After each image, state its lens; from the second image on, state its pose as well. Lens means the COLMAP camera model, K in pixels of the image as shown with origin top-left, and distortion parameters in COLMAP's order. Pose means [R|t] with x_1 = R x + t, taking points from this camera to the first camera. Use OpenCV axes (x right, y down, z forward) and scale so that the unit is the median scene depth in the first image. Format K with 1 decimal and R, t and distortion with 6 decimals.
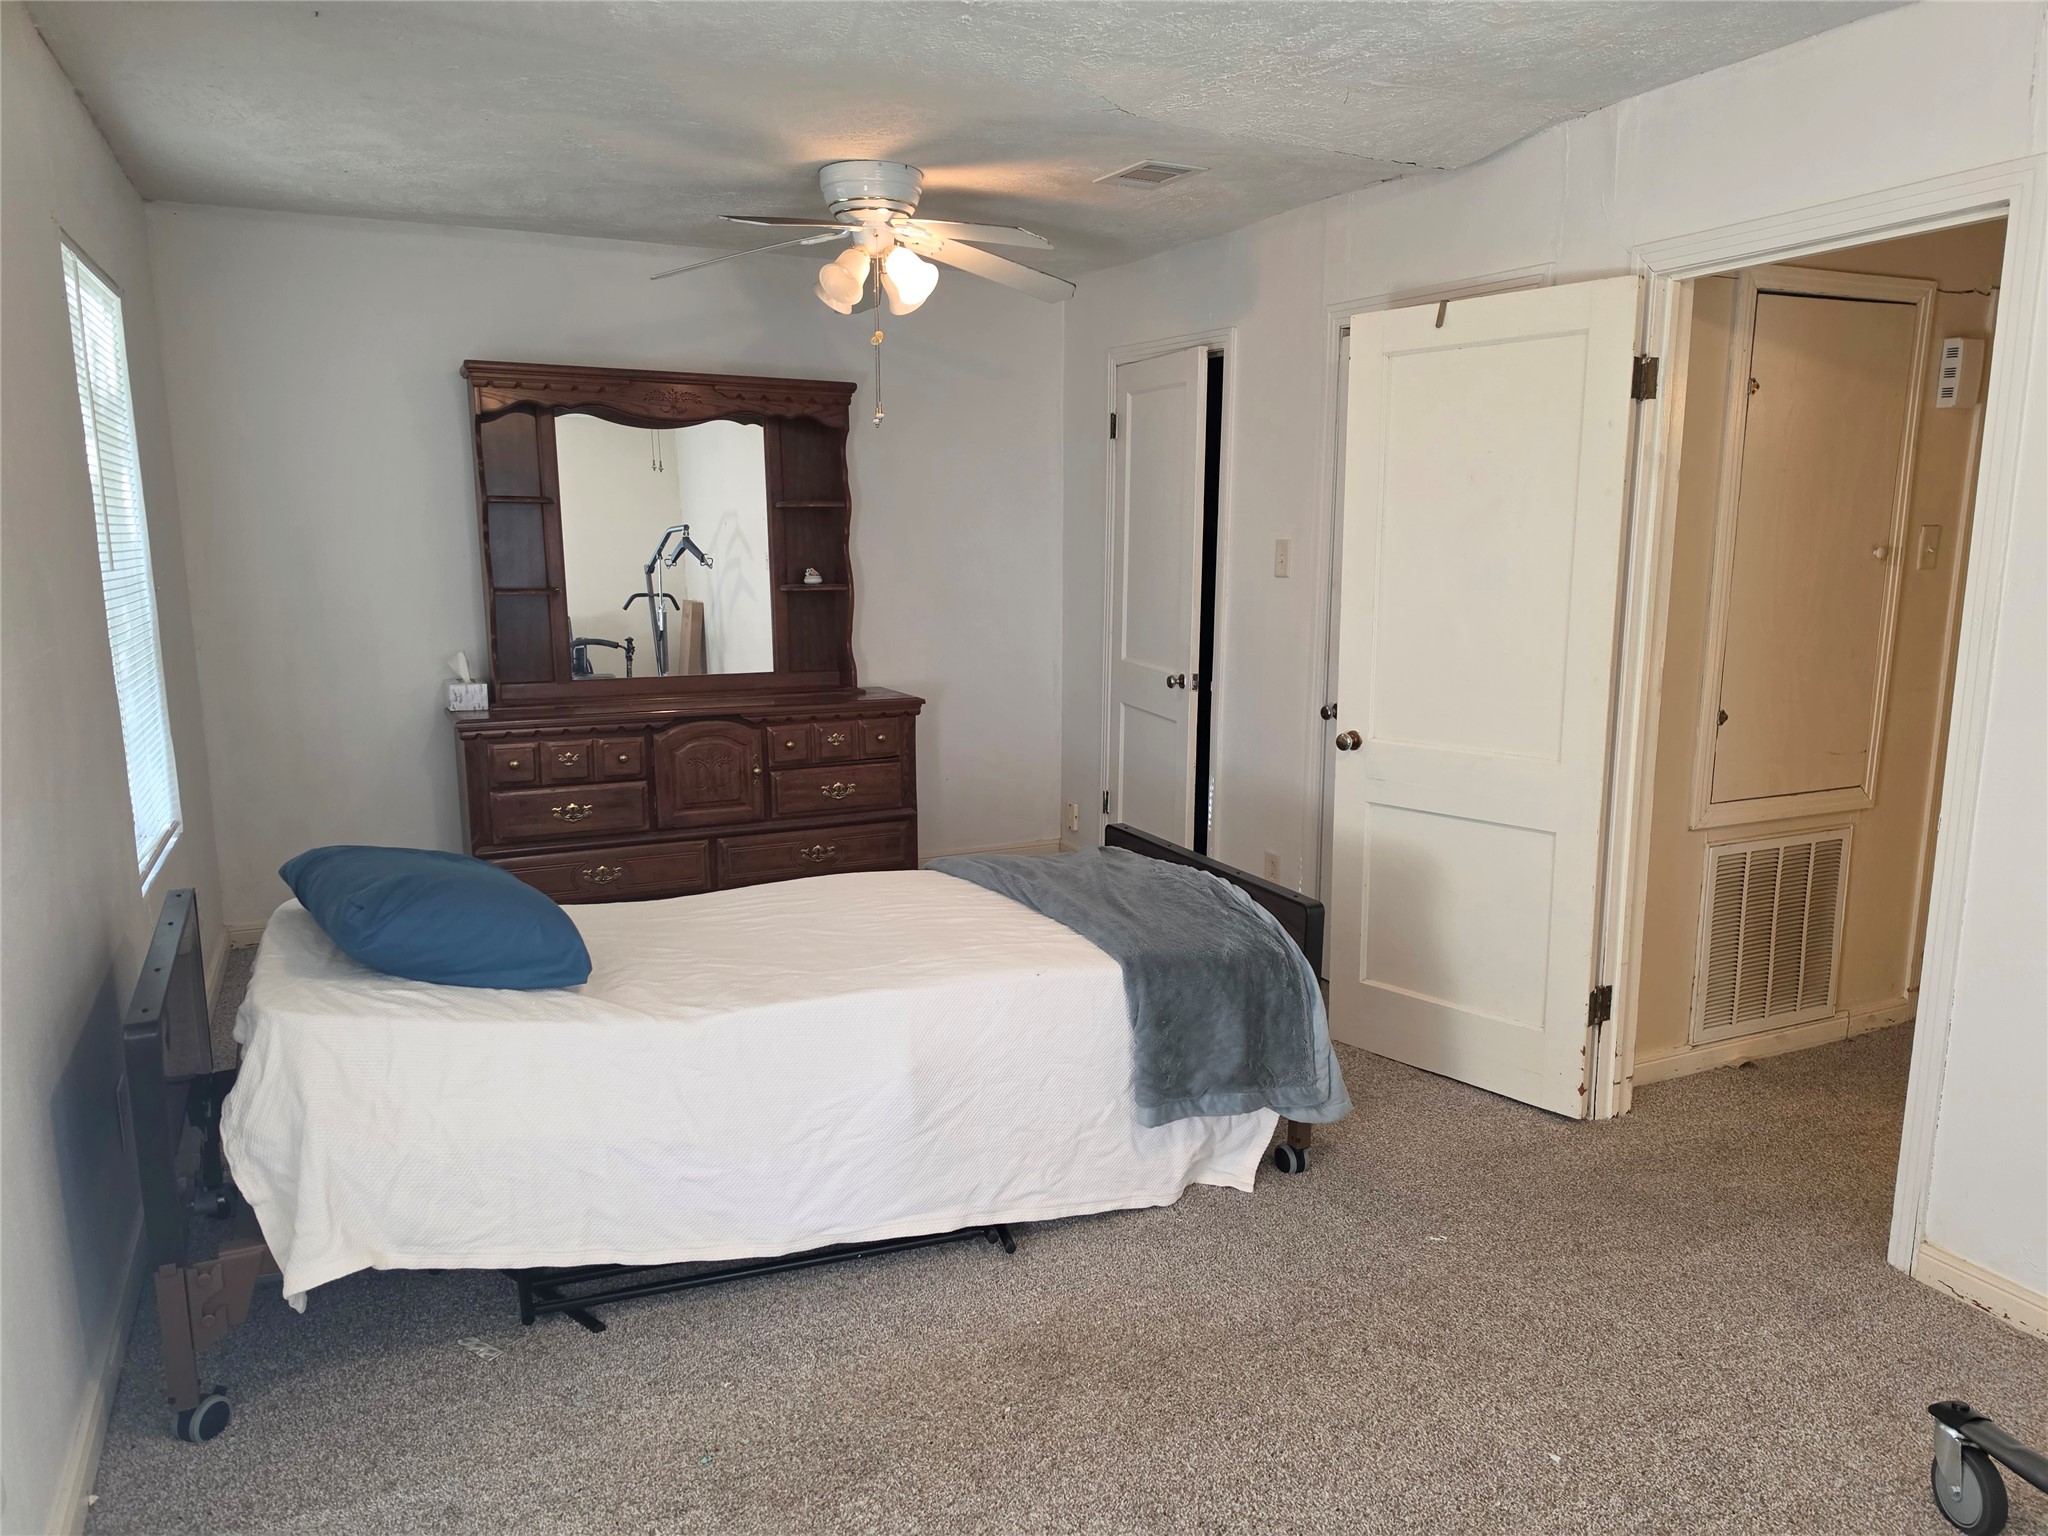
lens RADIAL K [[1411.3, 0, 1014.2], [0, 1411.3, 763.9], [0, 0, 1]] dist [0.085409, -0.108367]
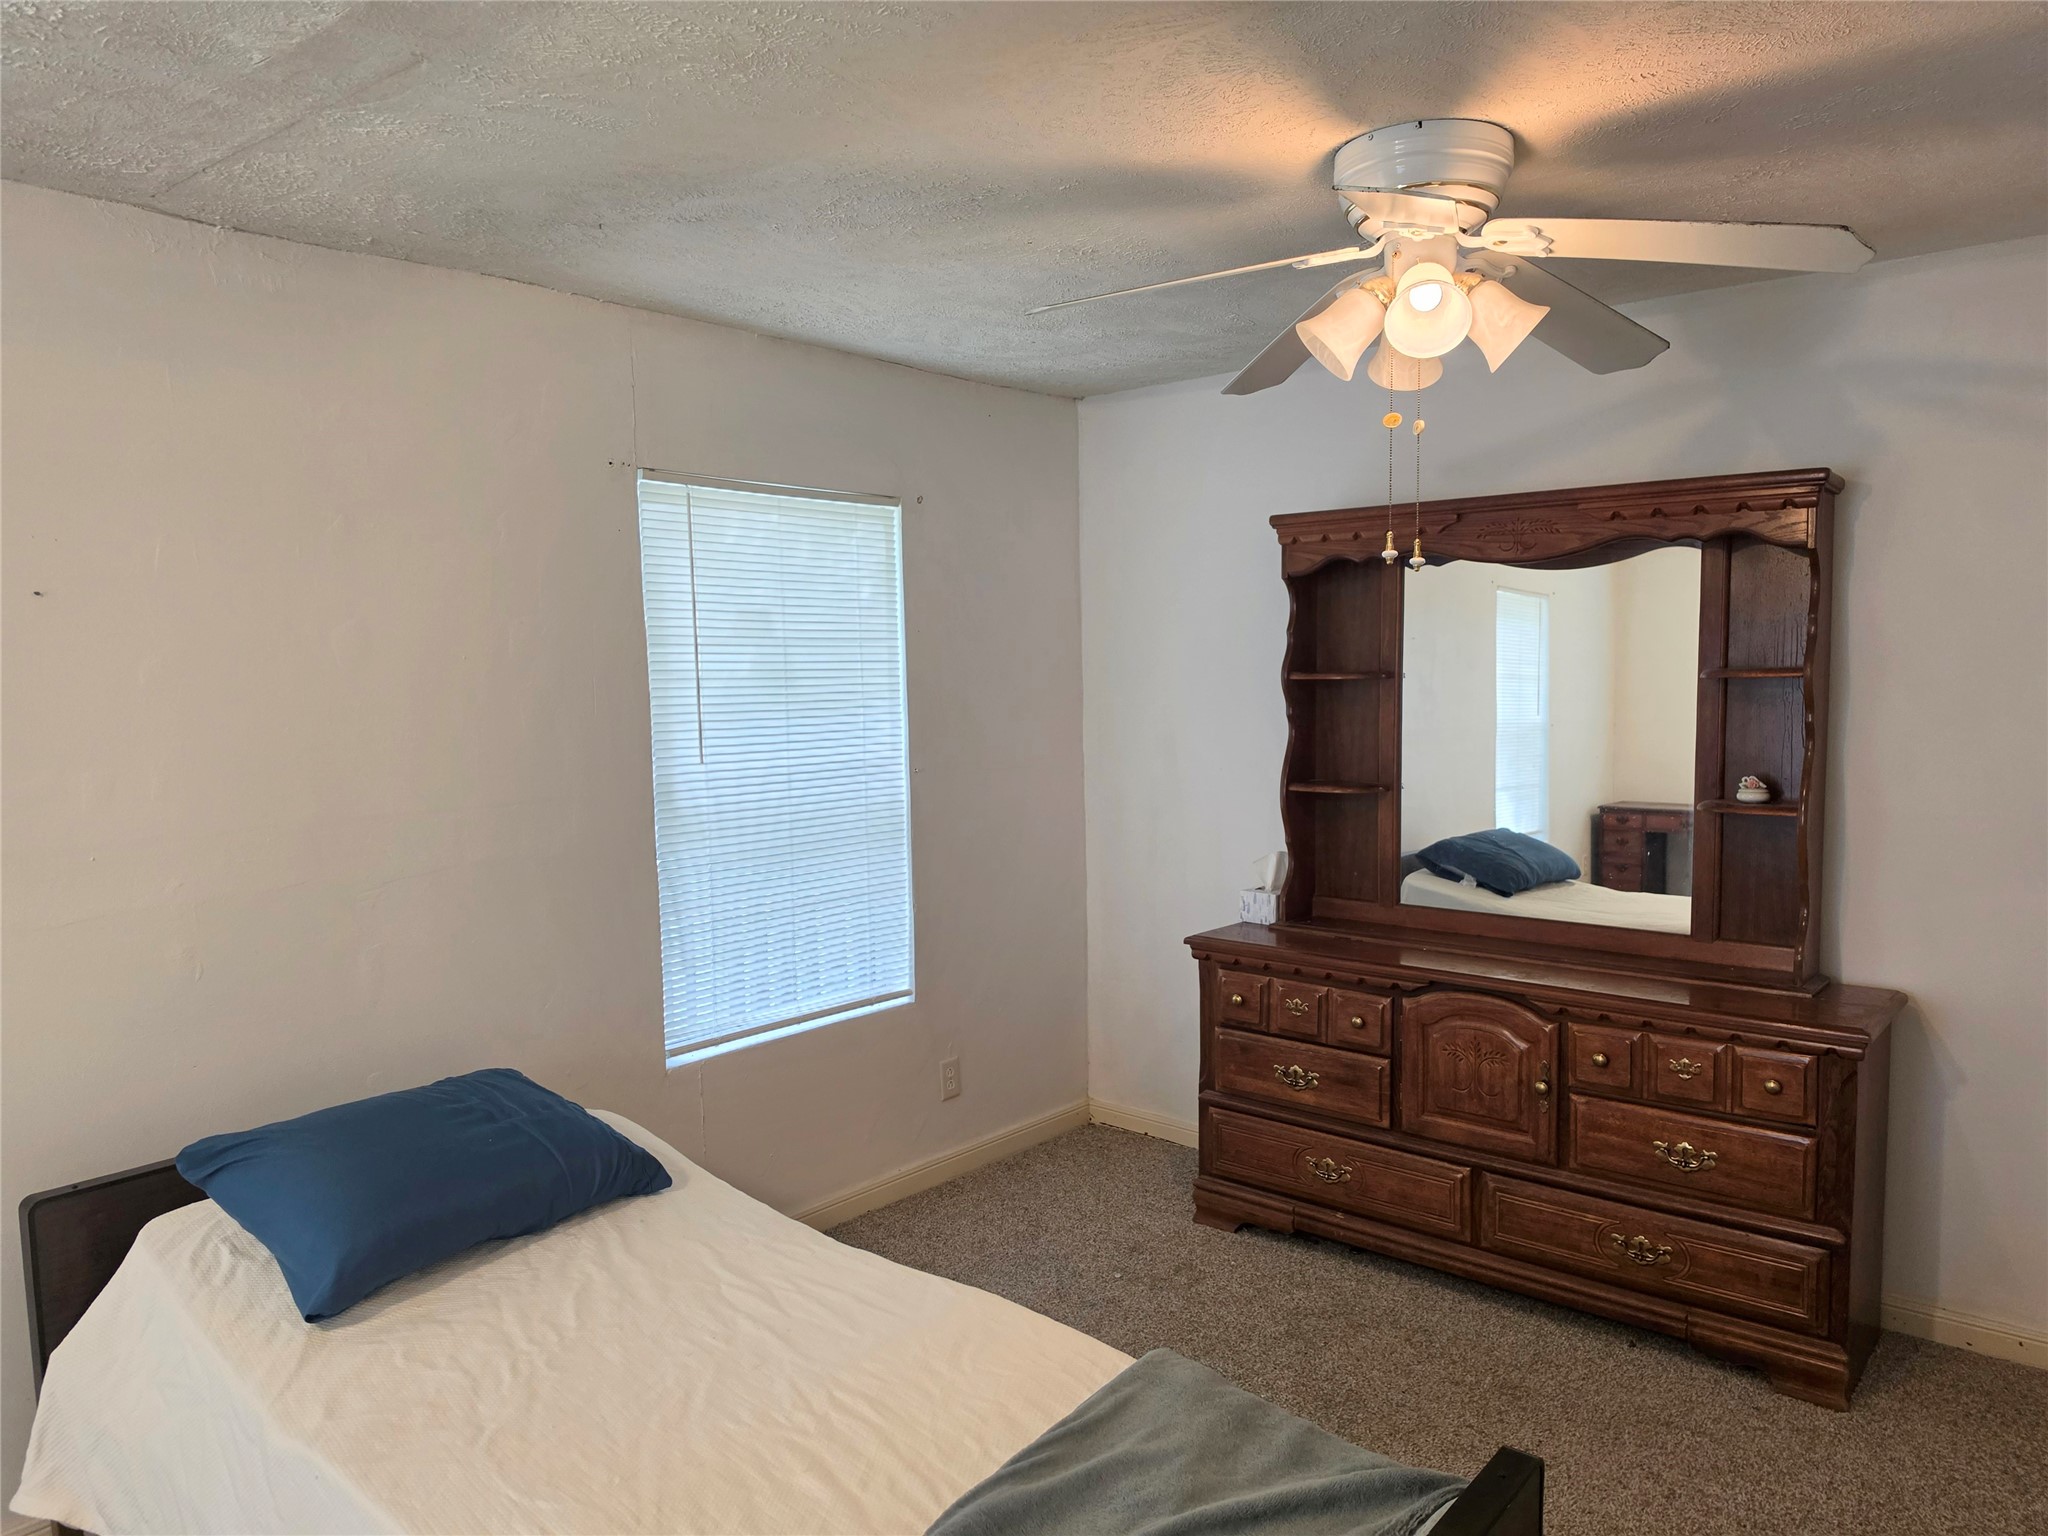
lens RADIAL K [[1411.3, 0, 1014.2], [0, 1411.3, 763.9], [0, 0, 1]] dist [0.085409, -0.108367]
pose [[0.419430, 0.059955, -0.905805, 0.300602], [-0.133865, 0.990993, 0.003608, -0.111756], [0.897863, 0.119743, 0.423678, 0.493374]]
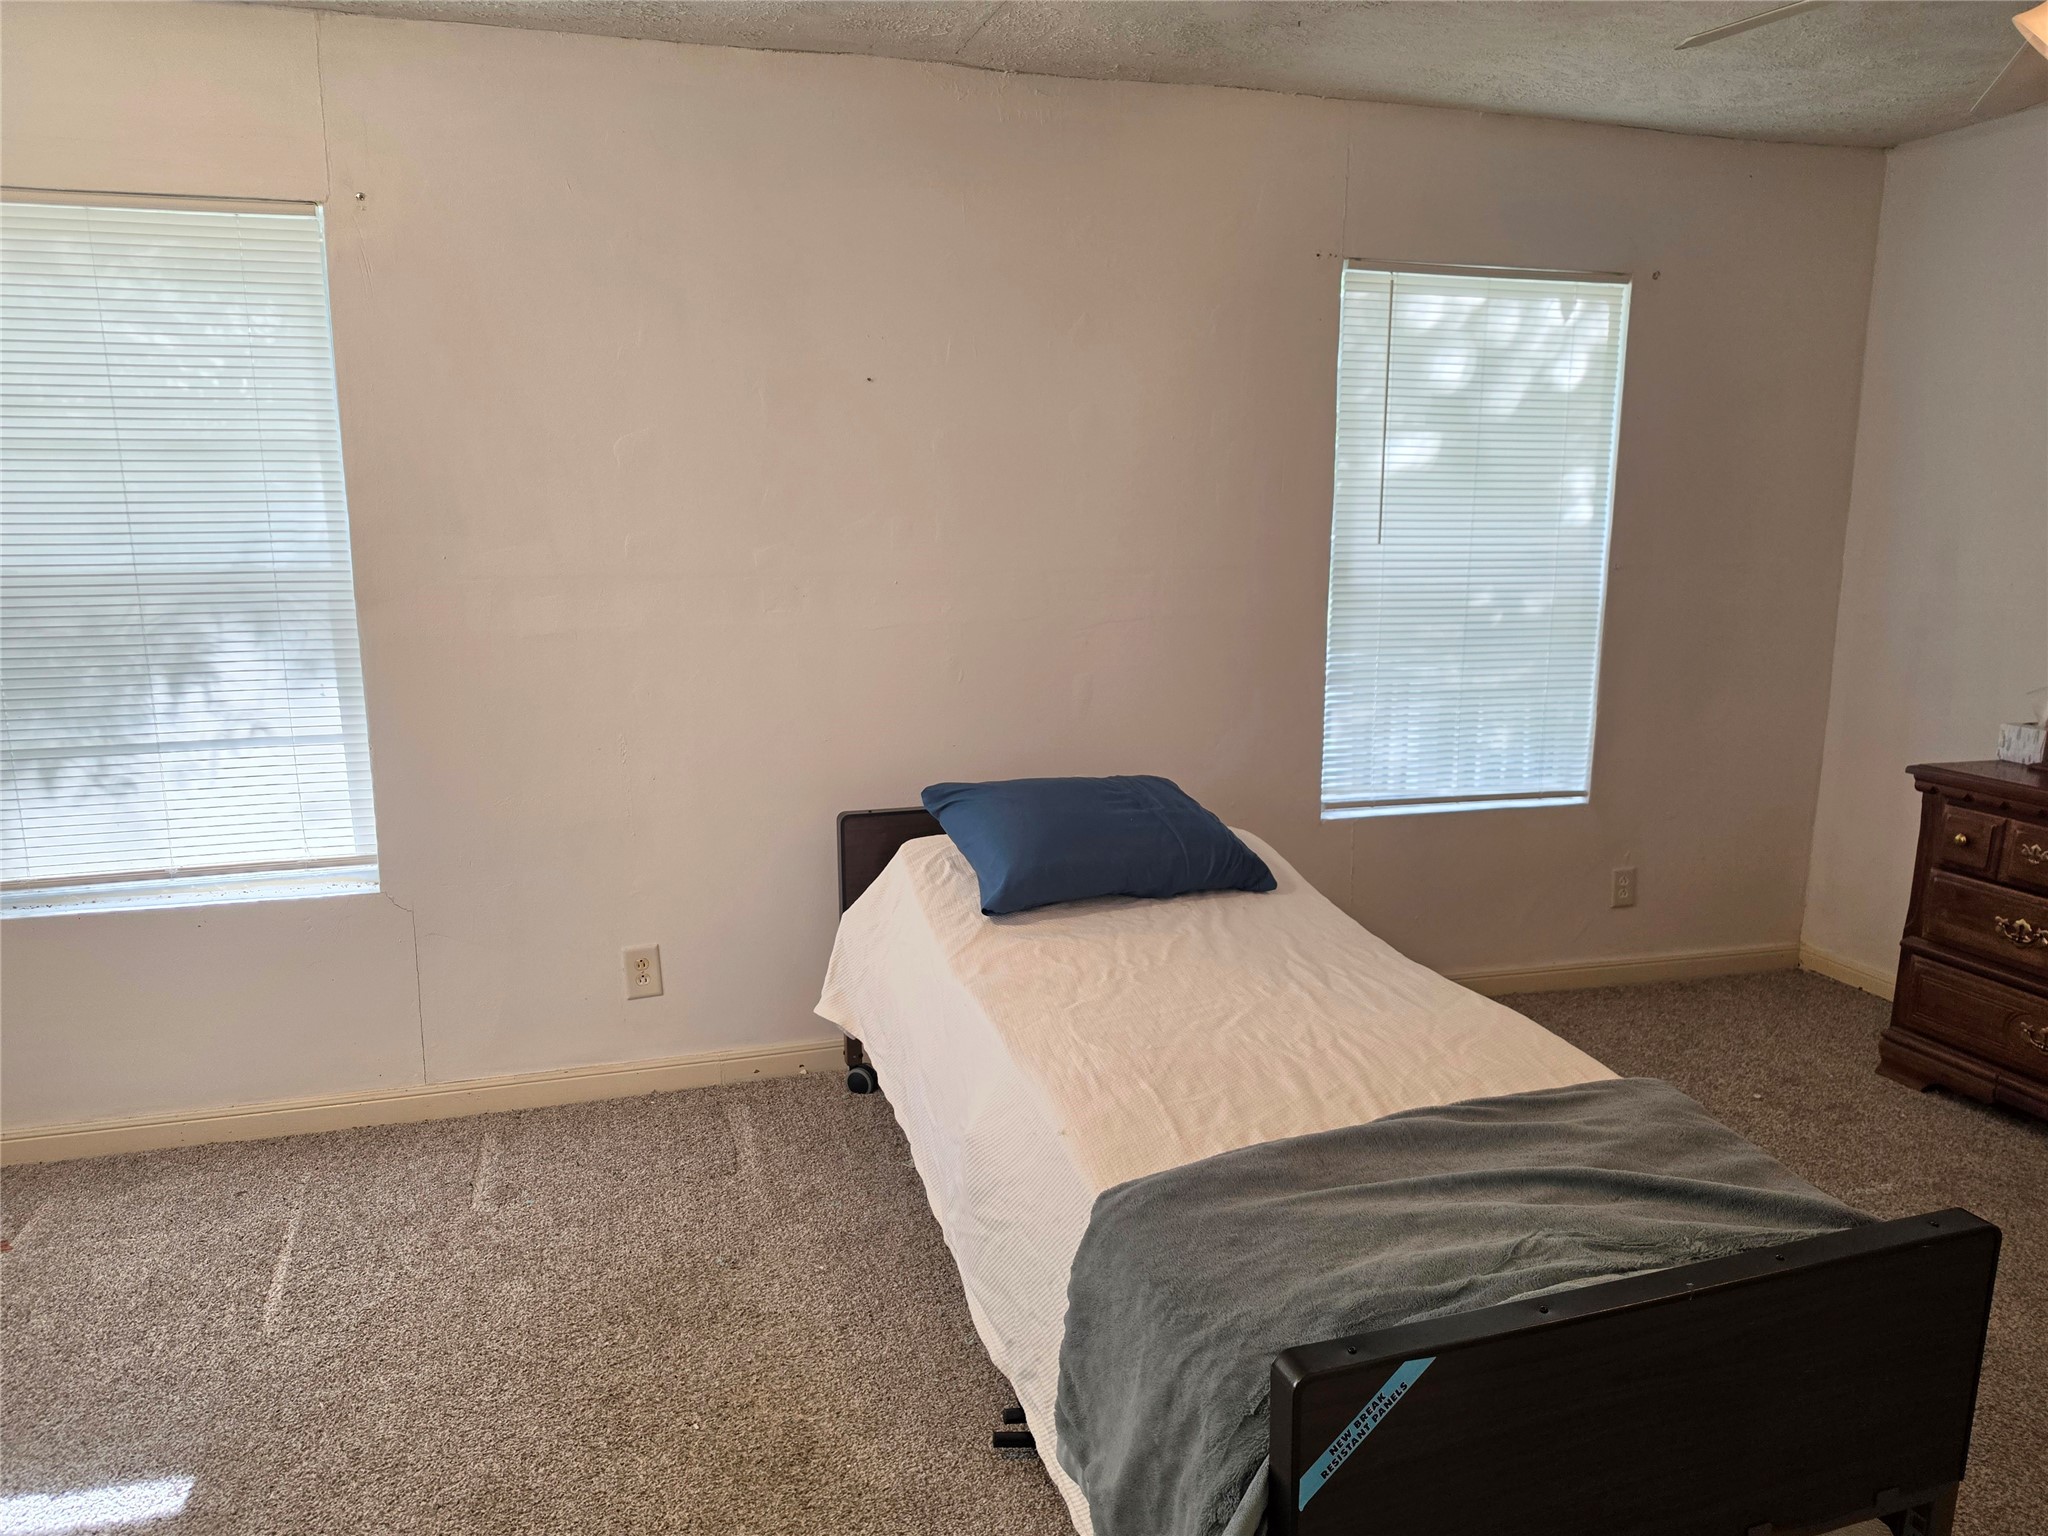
lens RADIAL K [[1411.3, 0, 1014.2], [0, 1411.3, 763.9], [0, 0, 1]] dist [0.085409, -0.108367]
pose [[-0.129425, 0.180518, -0.975019, 0.380701], [-0.170085, 0.964675, 0.201180, -0.094143], [0.976893, 0.191873, -0.094149, 0.558387]]
